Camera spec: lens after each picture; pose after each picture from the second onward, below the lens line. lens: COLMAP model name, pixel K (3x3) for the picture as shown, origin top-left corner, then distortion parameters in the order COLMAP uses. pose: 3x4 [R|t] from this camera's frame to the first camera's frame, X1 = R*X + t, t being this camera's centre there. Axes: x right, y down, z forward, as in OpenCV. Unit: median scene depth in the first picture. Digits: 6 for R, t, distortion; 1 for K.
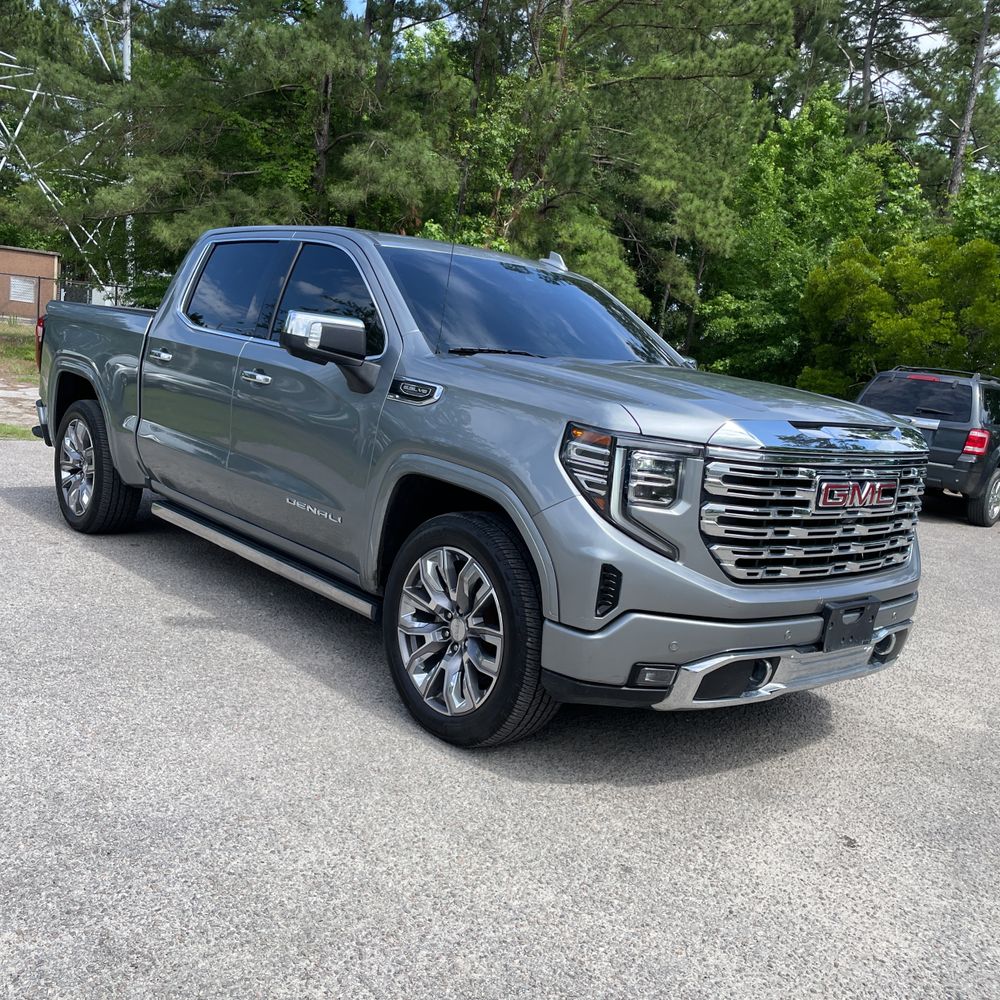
lens RADIAL K [[1020.2, 0, 501.5], [0, 1020.2, 499.0], [0, 0, 1]] dist [0.026472, 0.000000]
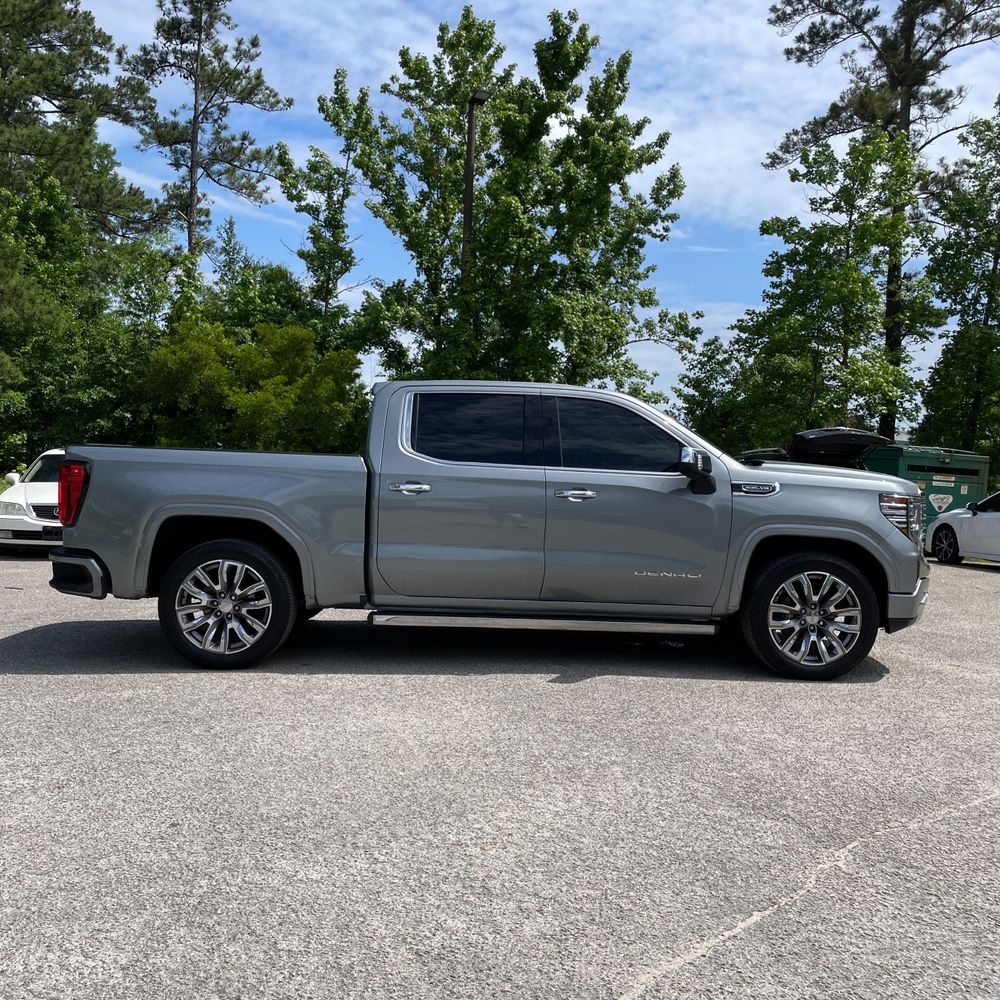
lens RADIAL K [[1020.2, 0, 510.2], [0, 1020.2, 507.2], [0, 0, 1]] dist [0.026472, 0.000000]
pose [[0.637134, -0.121639, 0.761094, -0.284079], [0.153256, 0.987744, 0.029568, -0.032589], [-0.755363, 0.097804, 0.647967, 0.035654]]
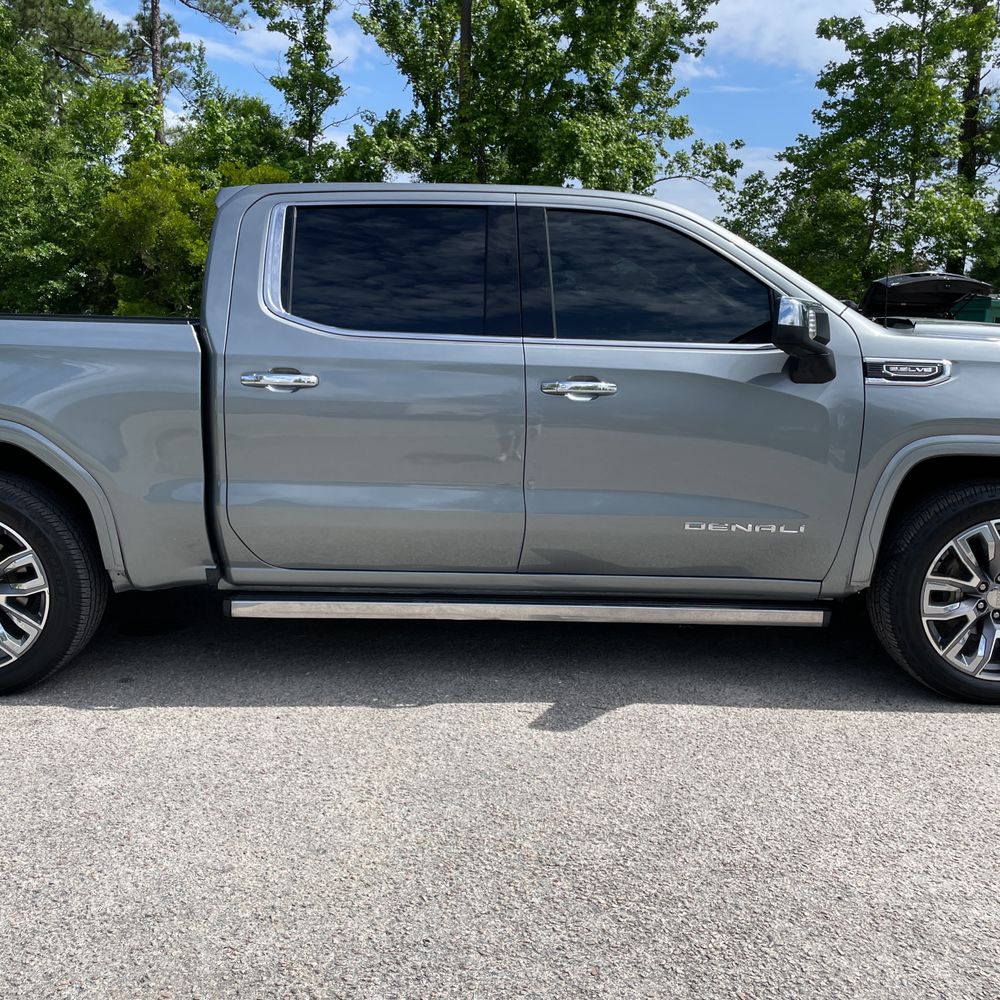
lens RADIAL K [[1020.2, 0, 505.8], [0, 1020.2, 499.4], [0, 0, 1]] dist [0.026472, 0.000000]
pose [[0.655247, -0.225752, 0.720893, -0.178223], [0.169393, 0.973910, 0.151017, -0.033829], [-0.736177, 0.023161, 0.676392, 0.109608]]
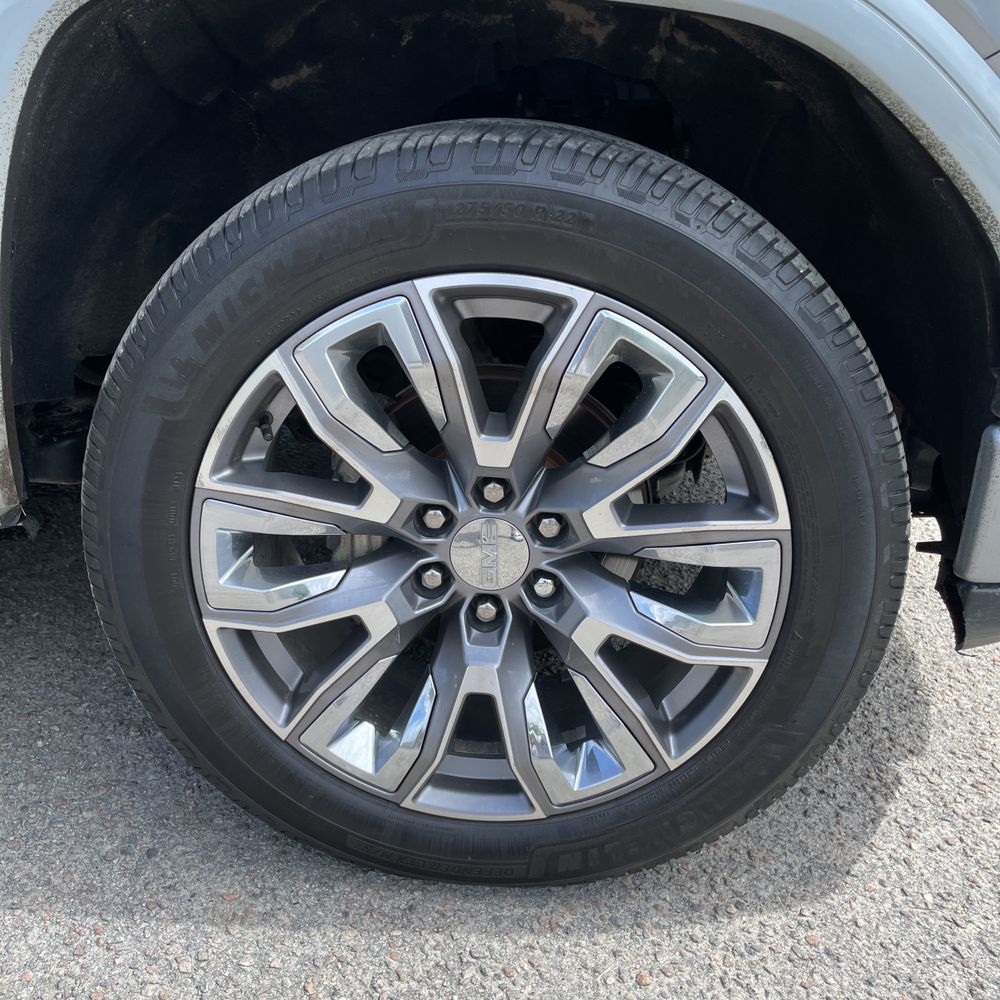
lens RADIAL K [[1020.2, 0, 502.6], [0, 1020.2, 493.7], [0, 0, 1]] dist [0.026472, 0.000000]
pose [[0.687744, -0.344350, 0.639086, -0.036447], [0.139281, 0.926576, 0.349369, 0.001622], [-0.712467, -0.151264, 0.685208, 0.131452]]
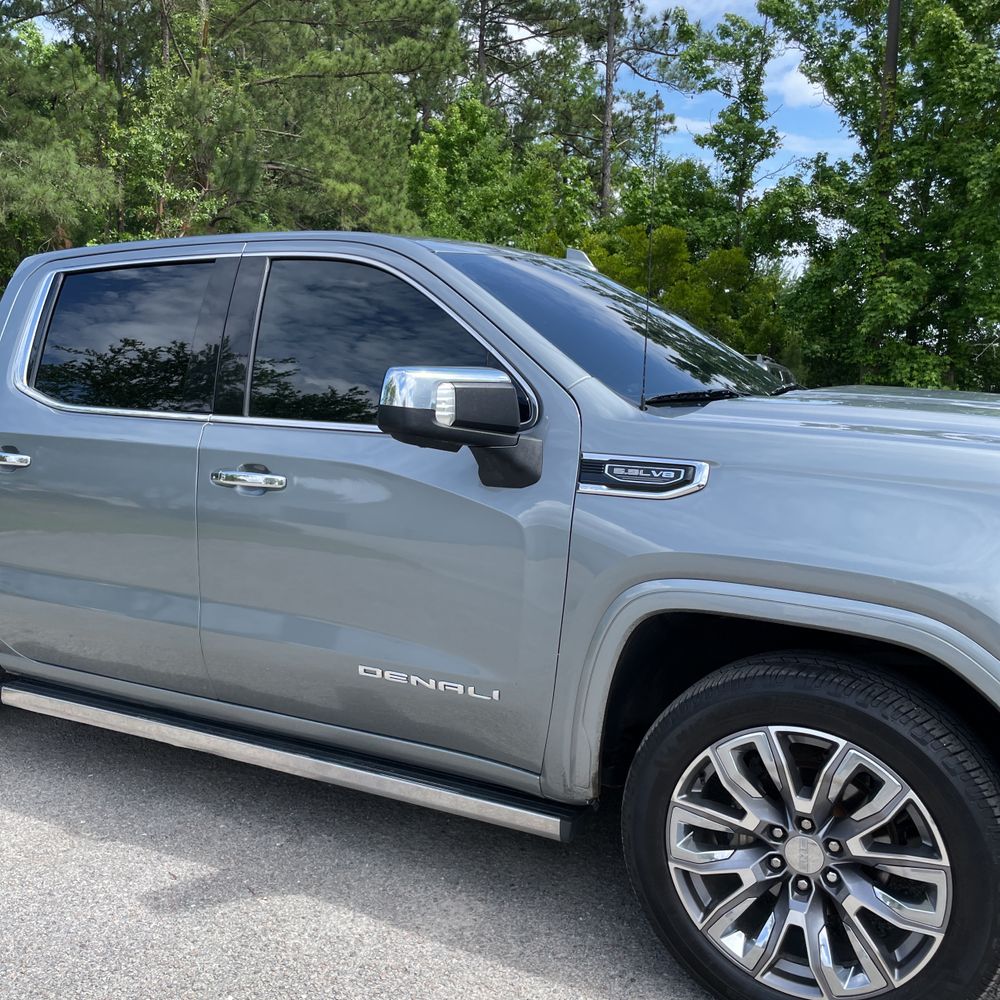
lens RADIAL K [[1020.2, 0, 484.0], [0, 1020.2, 507.0], [0, 0, 1]] dist [0.026472, 0.000000]
pose [[0.937964, -0.146867, 0.314091, -0.063430], [0.147563, 0.988815, 0.021699, -0.019761], [-0.313765, 0.025996, 0.949145, 0.077441]]
